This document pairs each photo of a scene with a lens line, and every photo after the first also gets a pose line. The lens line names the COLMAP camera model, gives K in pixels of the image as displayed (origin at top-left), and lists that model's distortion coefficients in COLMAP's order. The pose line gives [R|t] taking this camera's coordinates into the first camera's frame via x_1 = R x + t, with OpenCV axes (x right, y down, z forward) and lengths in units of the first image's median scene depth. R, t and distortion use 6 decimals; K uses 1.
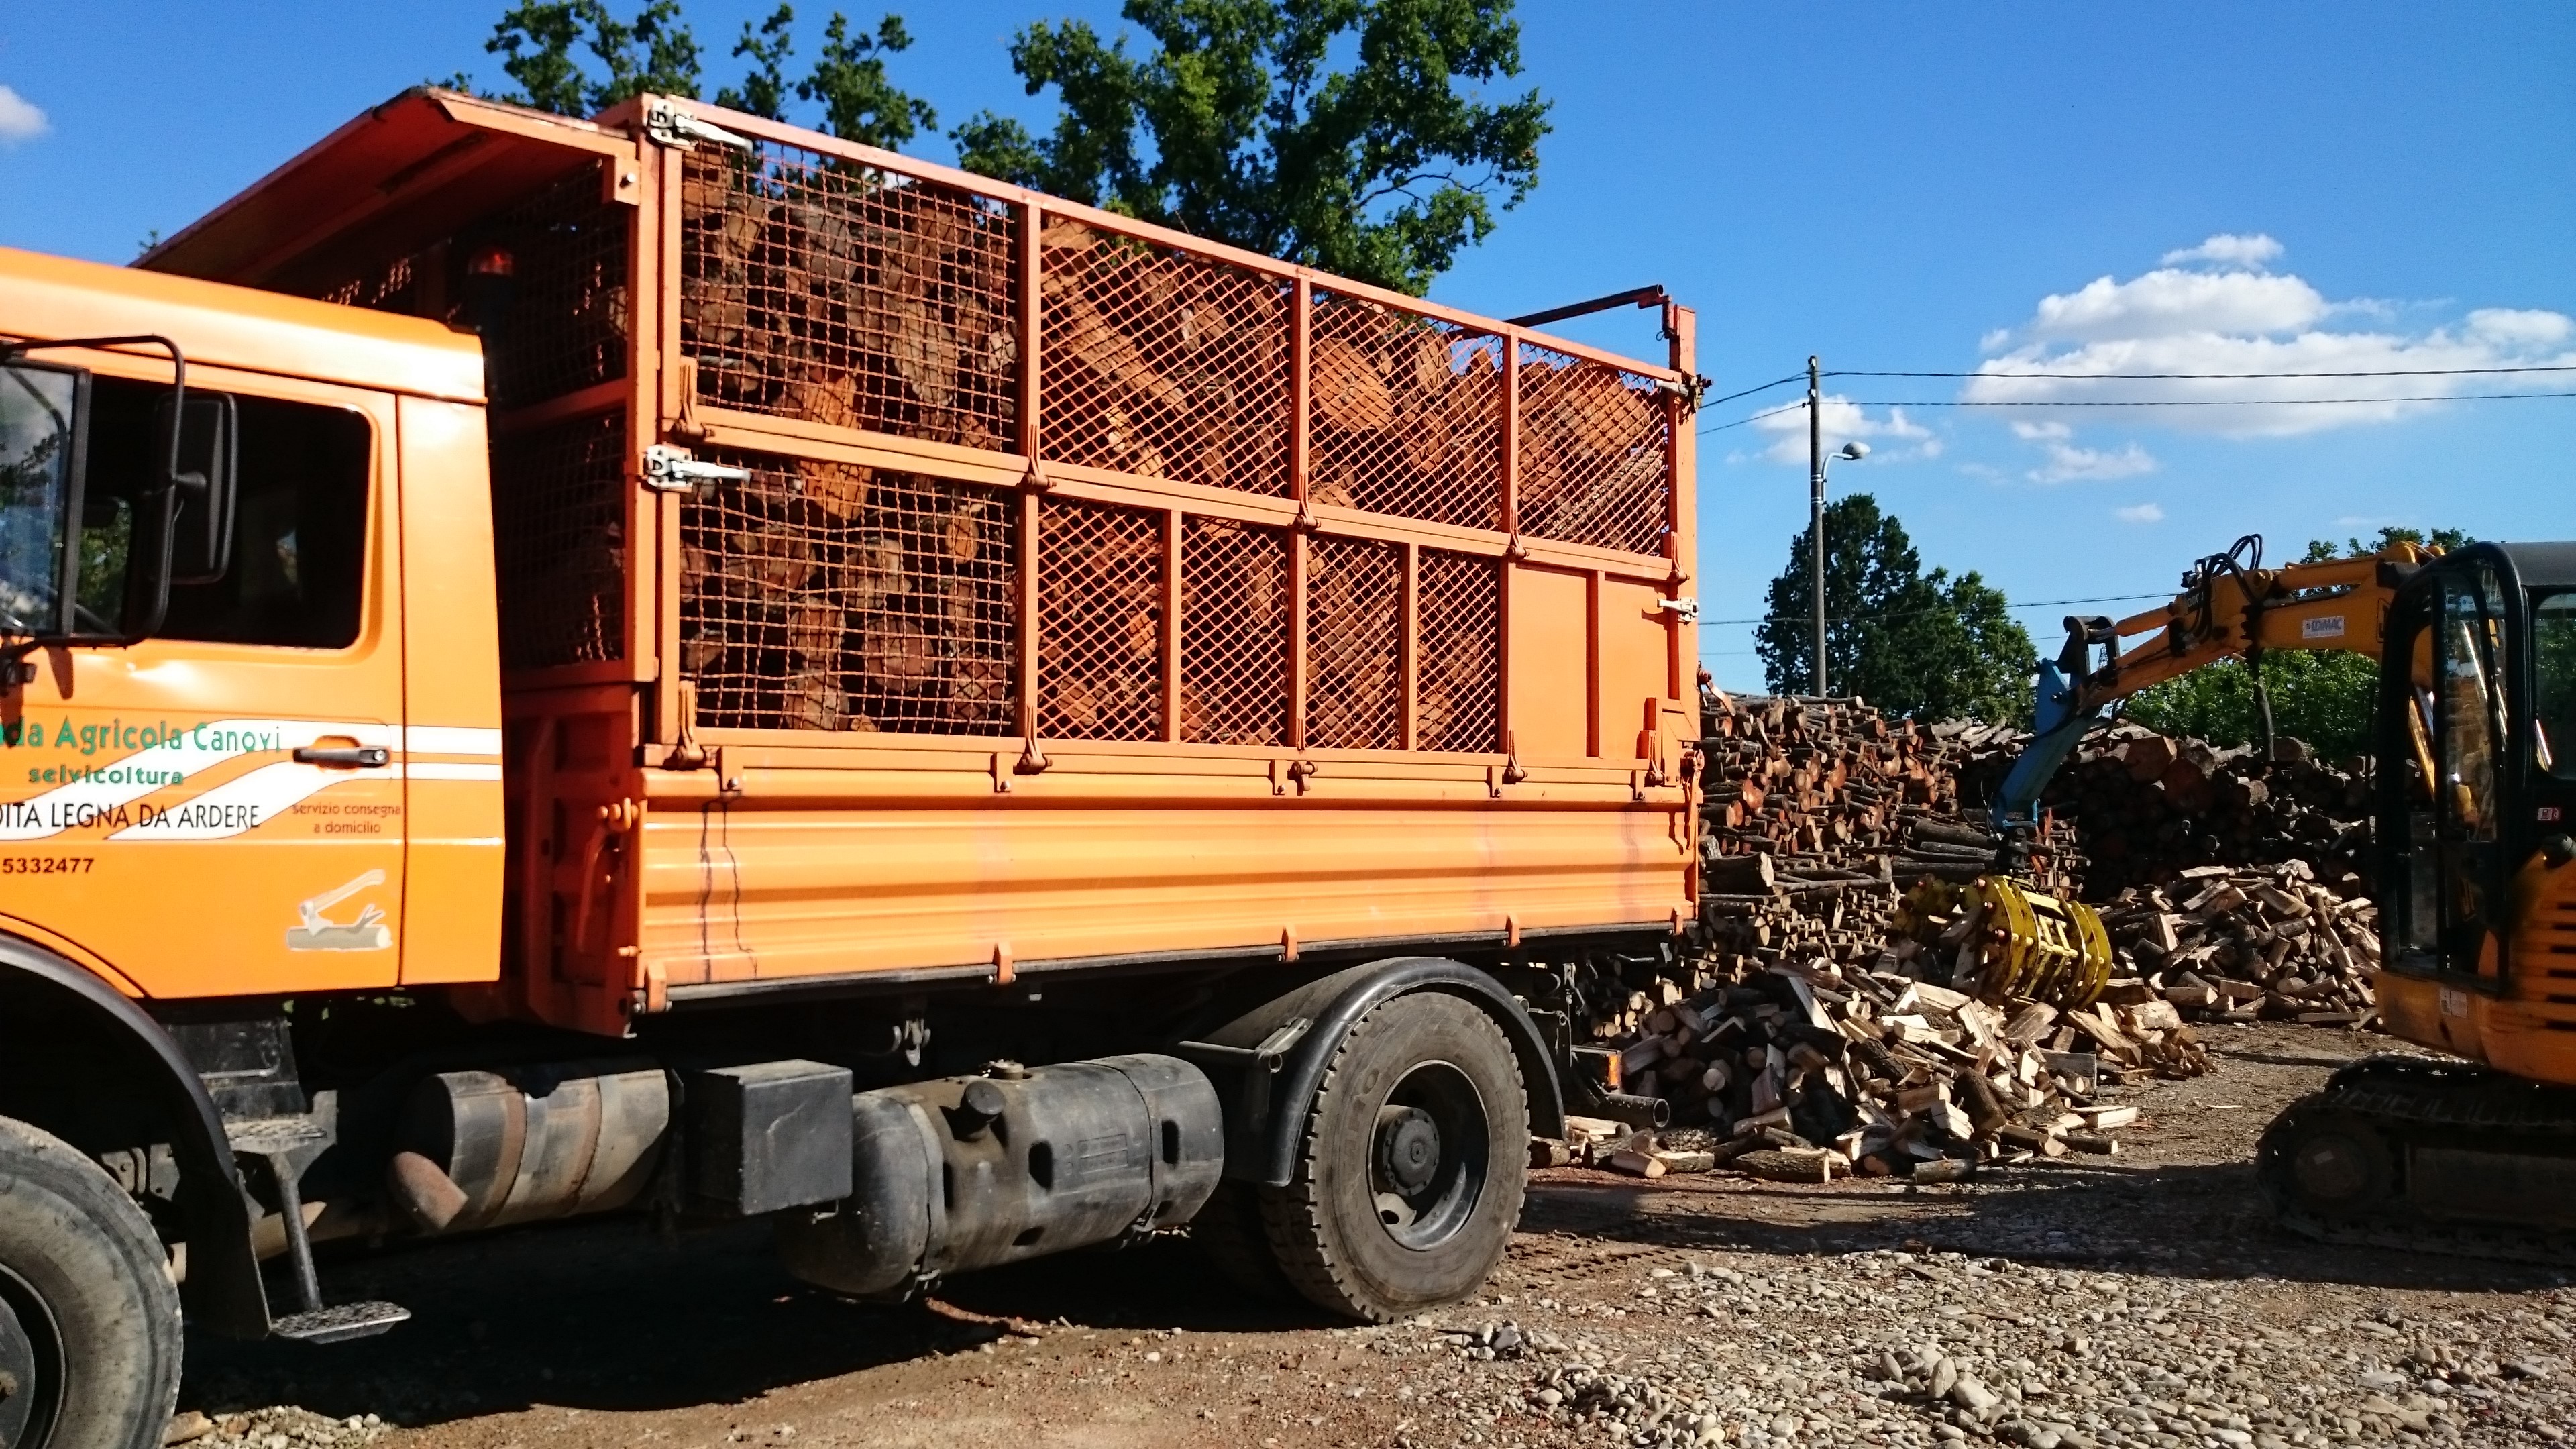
lens RADIAL K [[2008.2, 0, 1288.0], [0, 2008.2, 724.5], [0, 0, 1]] dist [0.098729, -0.176766]
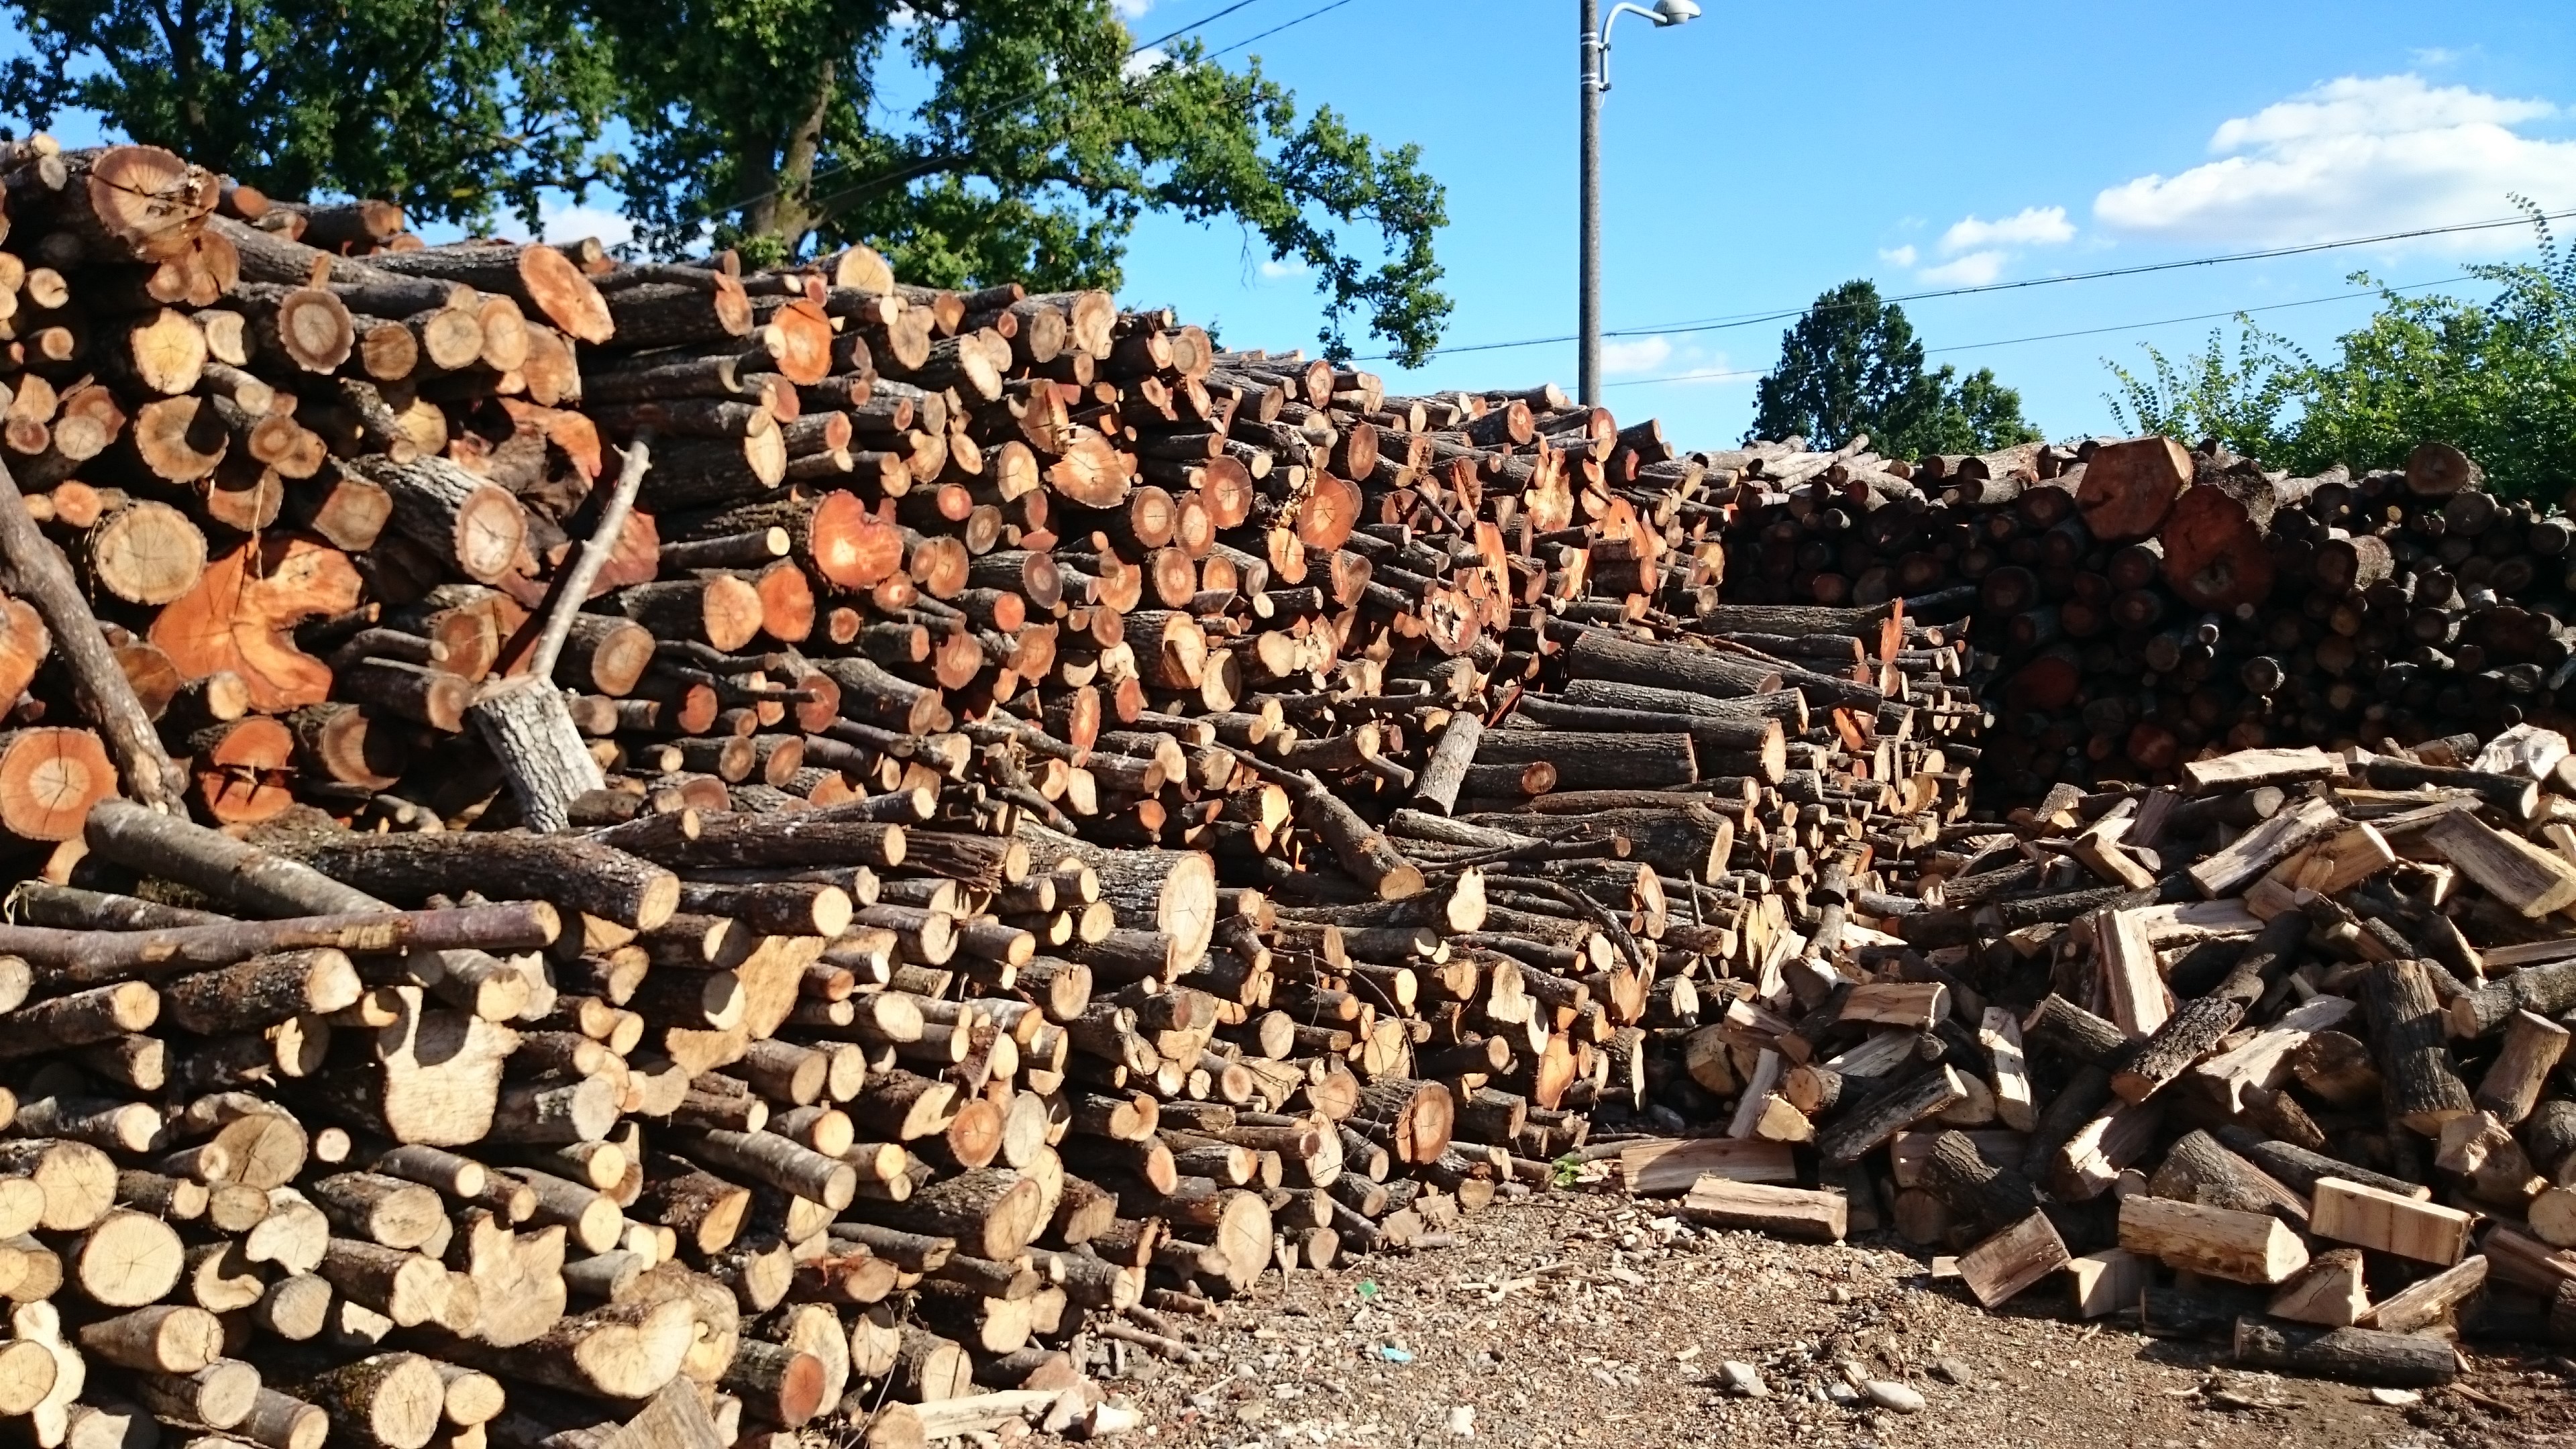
lens RADIAL K [[2008.2, 0, 1288.0], [0, 2008.2, 724.5], [0, 0, 1]] dist [0.098729, -0.176766]
pose [[0.999886, -0.009249, -0.011914, 0.274123], [0.010203, 0.996518, 0.082747, 0.033814], [0.011107, -0.082859, 0.996499, 0.618203]]
